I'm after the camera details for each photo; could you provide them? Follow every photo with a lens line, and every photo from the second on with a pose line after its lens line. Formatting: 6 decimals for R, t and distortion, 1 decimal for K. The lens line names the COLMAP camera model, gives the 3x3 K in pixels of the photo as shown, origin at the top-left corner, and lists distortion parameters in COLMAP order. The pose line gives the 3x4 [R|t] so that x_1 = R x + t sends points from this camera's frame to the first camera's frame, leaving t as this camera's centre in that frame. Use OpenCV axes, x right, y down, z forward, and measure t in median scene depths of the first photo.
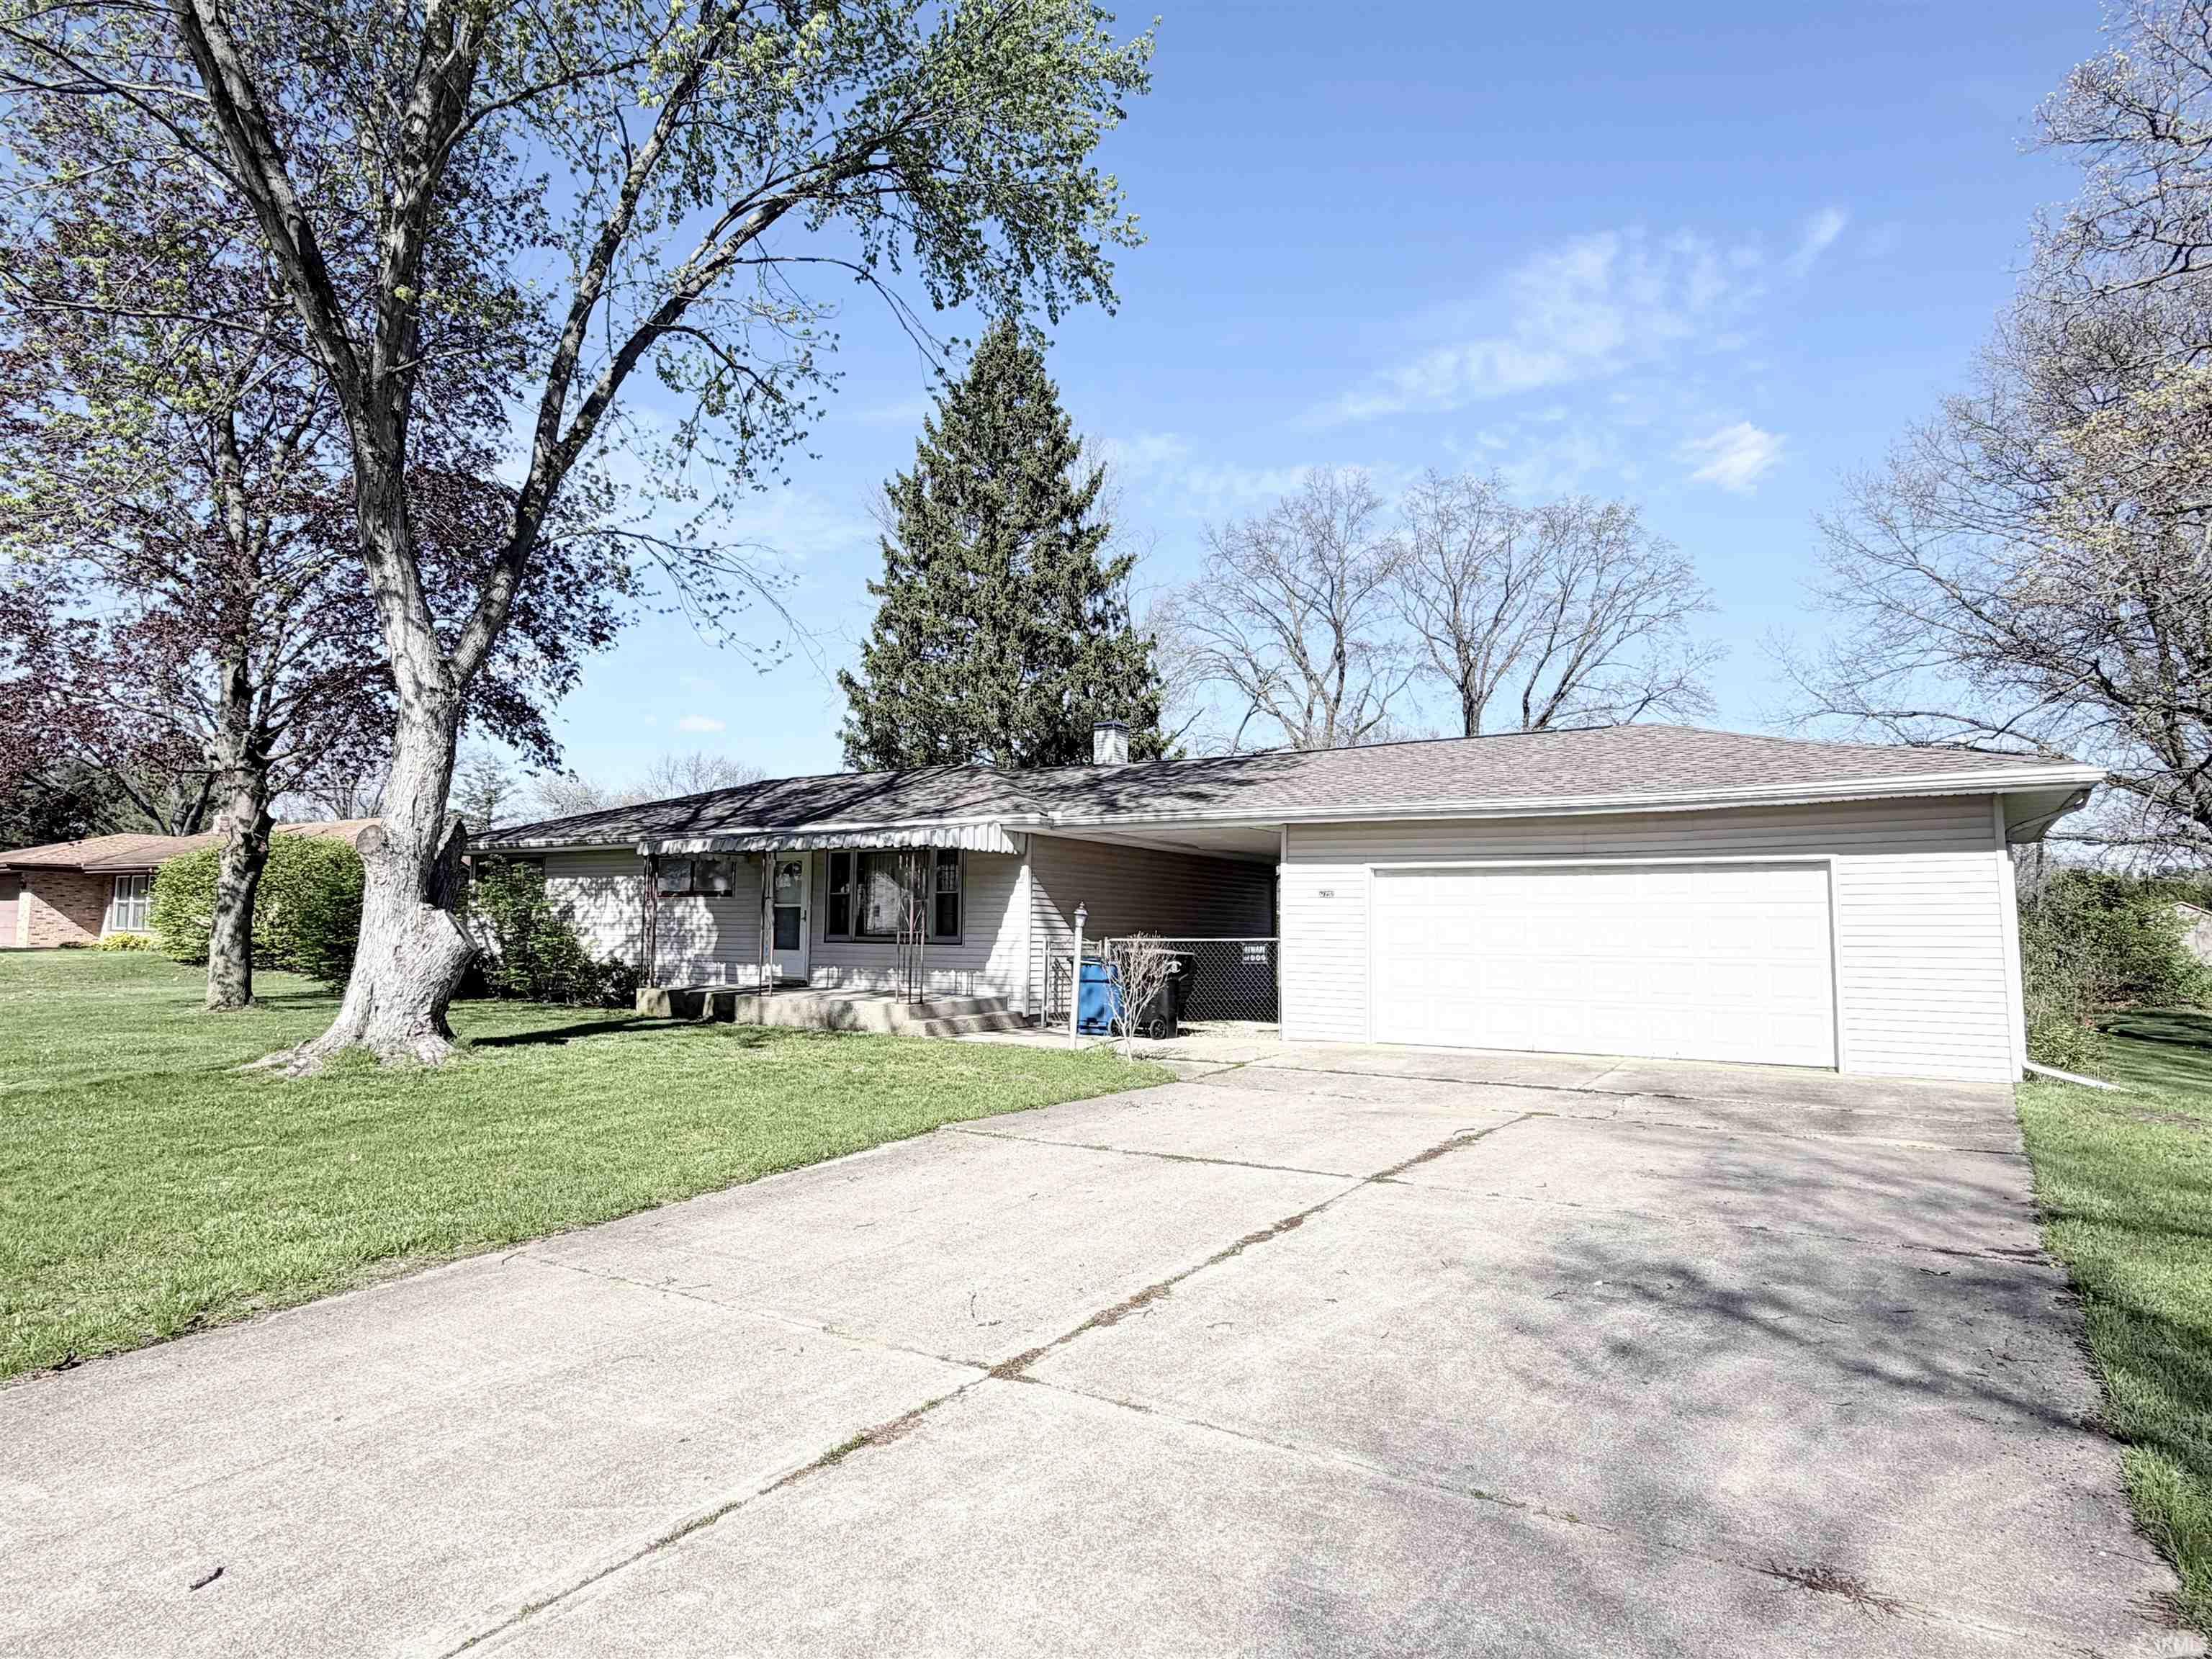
lens RADIAL K [[1283.5, 0, 1106.0], [0, 1283.5, 829.5], [0, 0, 1]] dist [-0.001813, -0.000157]
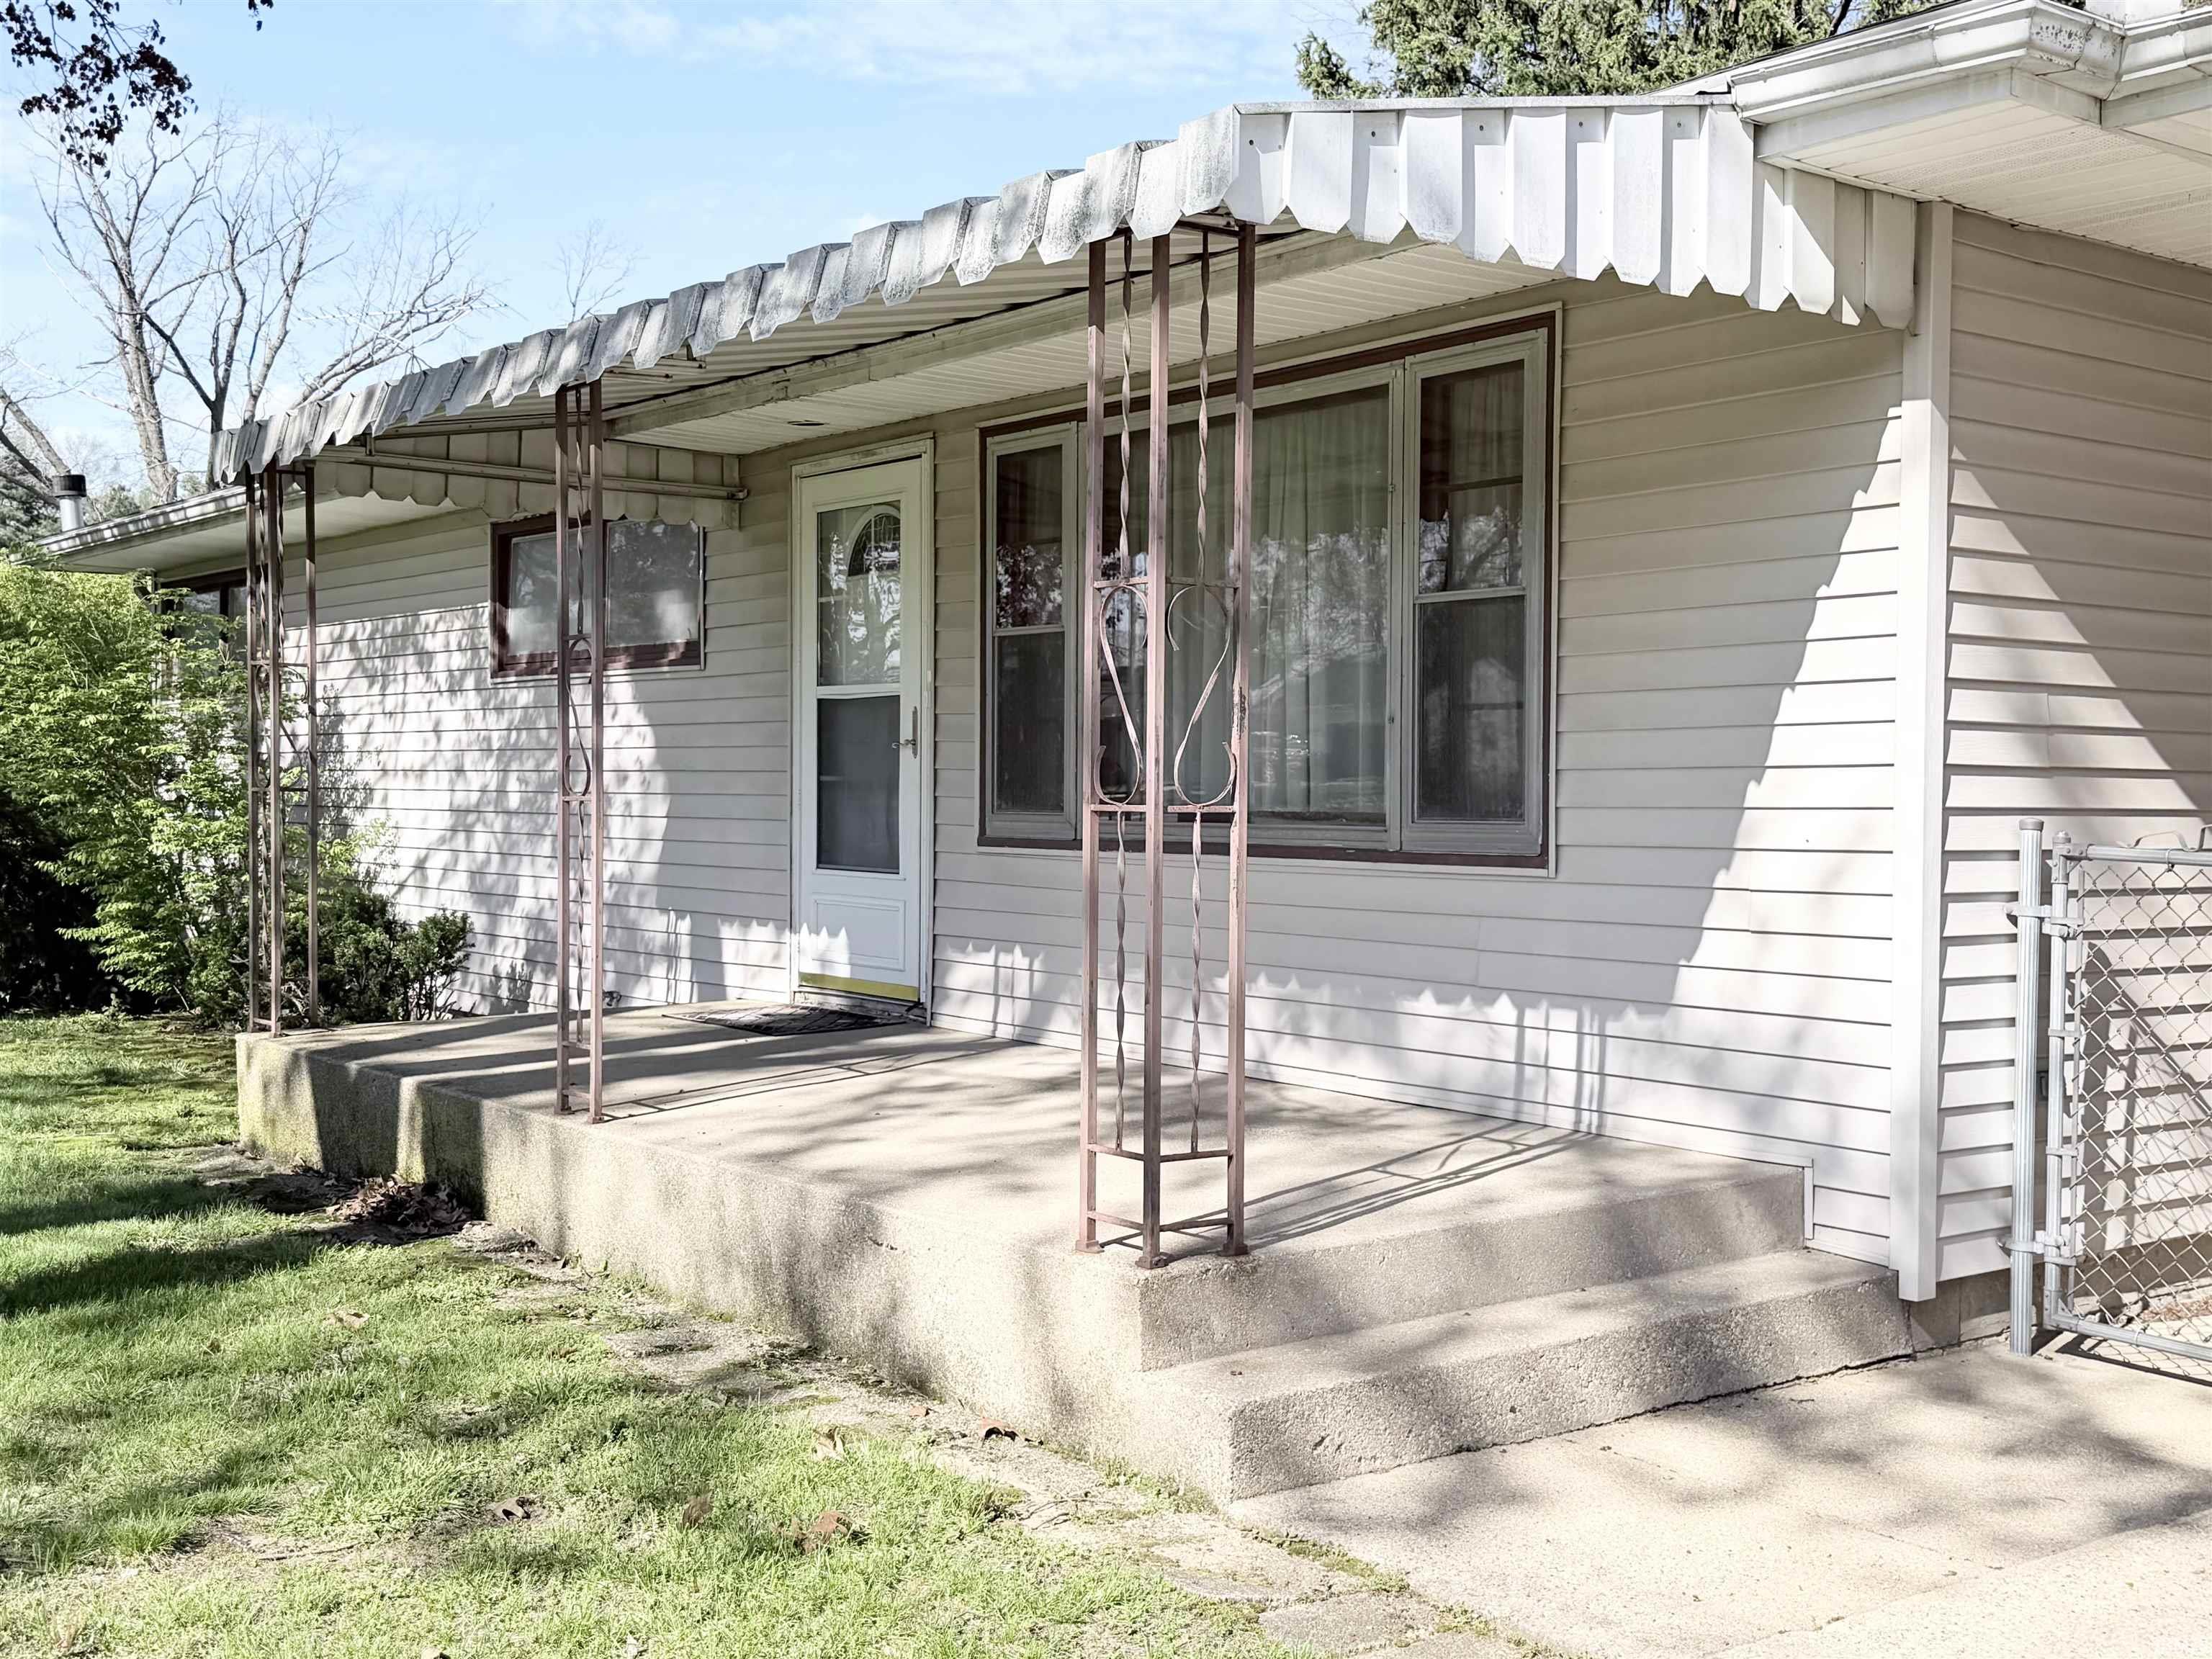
lens RADIAL K [[2422.6, 0, 1106.0], [0, 2422.6, 829.5], [0, 0, 1]] dist [0.022361, 0.005688]
pose [[0.936716, 0.003078, -0.350076, -0.049123], [0.030140, 0.995540, 0.089400, 0.050932], [0.348789, -0.094293, 0.932446, 0.645742]]
